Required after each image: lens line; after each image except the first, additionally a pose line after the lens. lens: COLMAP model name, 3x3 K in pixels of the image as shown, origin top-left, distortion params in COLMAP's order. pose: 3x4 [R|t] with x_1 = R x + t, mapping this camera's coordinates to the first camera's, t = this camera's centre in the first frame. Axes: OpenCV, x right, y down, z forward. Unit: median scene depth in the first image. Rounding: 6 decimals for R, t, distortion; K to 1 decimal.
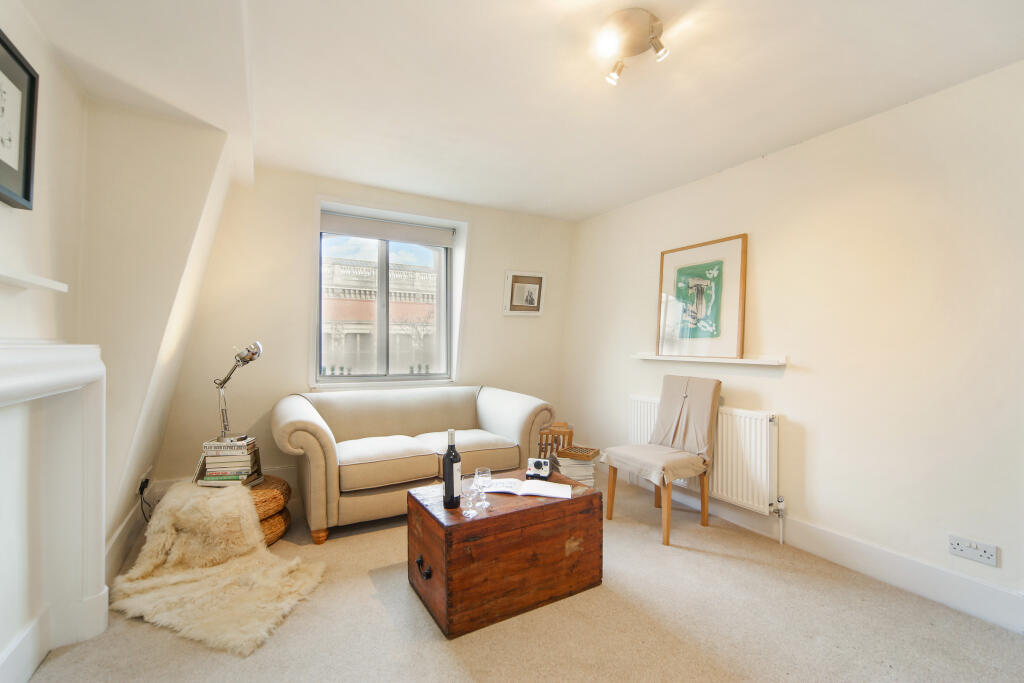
lens RADIAL K [[433.5, 0, 509.8], [0, 433.5, 355.7], [0, 0, 1]] dist [-0.003199, -0.000023]
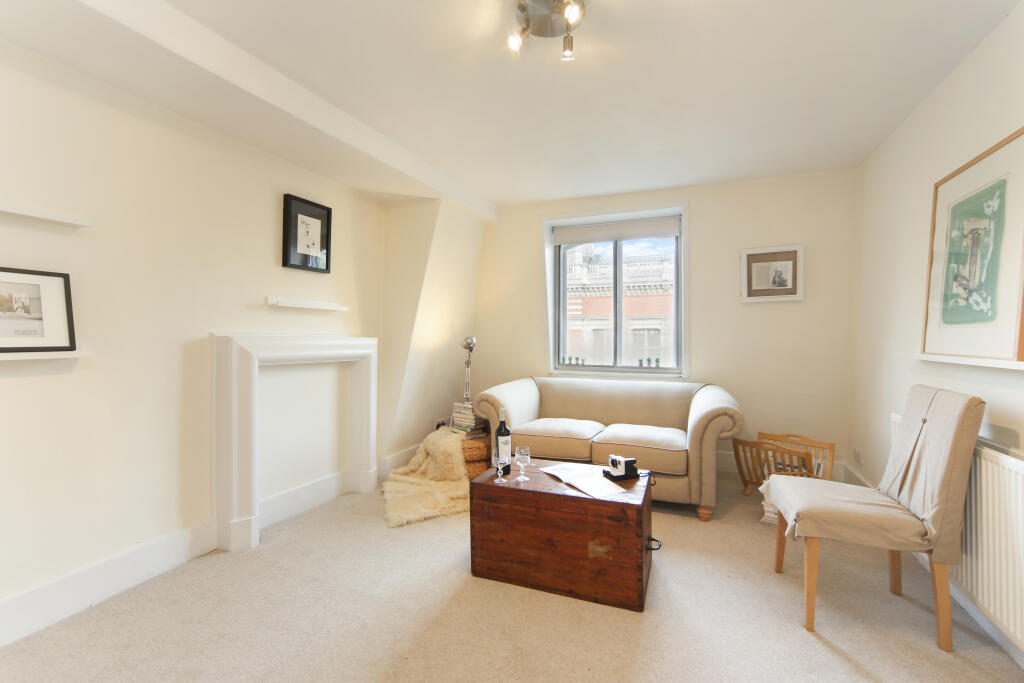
lens RADIAL K [[437.8, 0, 520.8], [0, 437.8, 347.4], [0, 0, 1]] dist [0.001560, 0.000513]
pose [[0.626958, 0.012035, -0.778960, 0.530802], [-0.019332, 0.999813, -0.000112, 0.002460], [0.778813, 0.015129, 0.627074, 0.183835]]
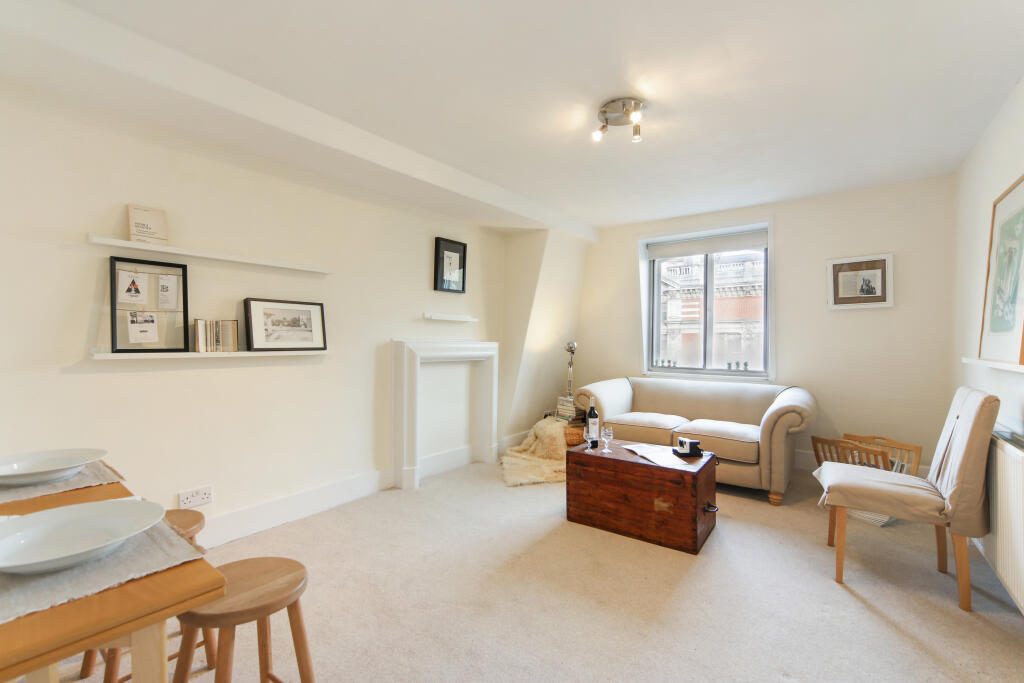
lens RADIAL K [[437.8, 0, 520.8], [0, 437.8, 347.4], [0, 0, 1]] dist [0.001560, 0.000513]
pose [[0.413080, 0.008244, -0.910657, 0.759338], [-0.027029, 0.999629, -0.003211, 0.004065], [0.910293, 0.025941, 0.413150, 0.076114]]
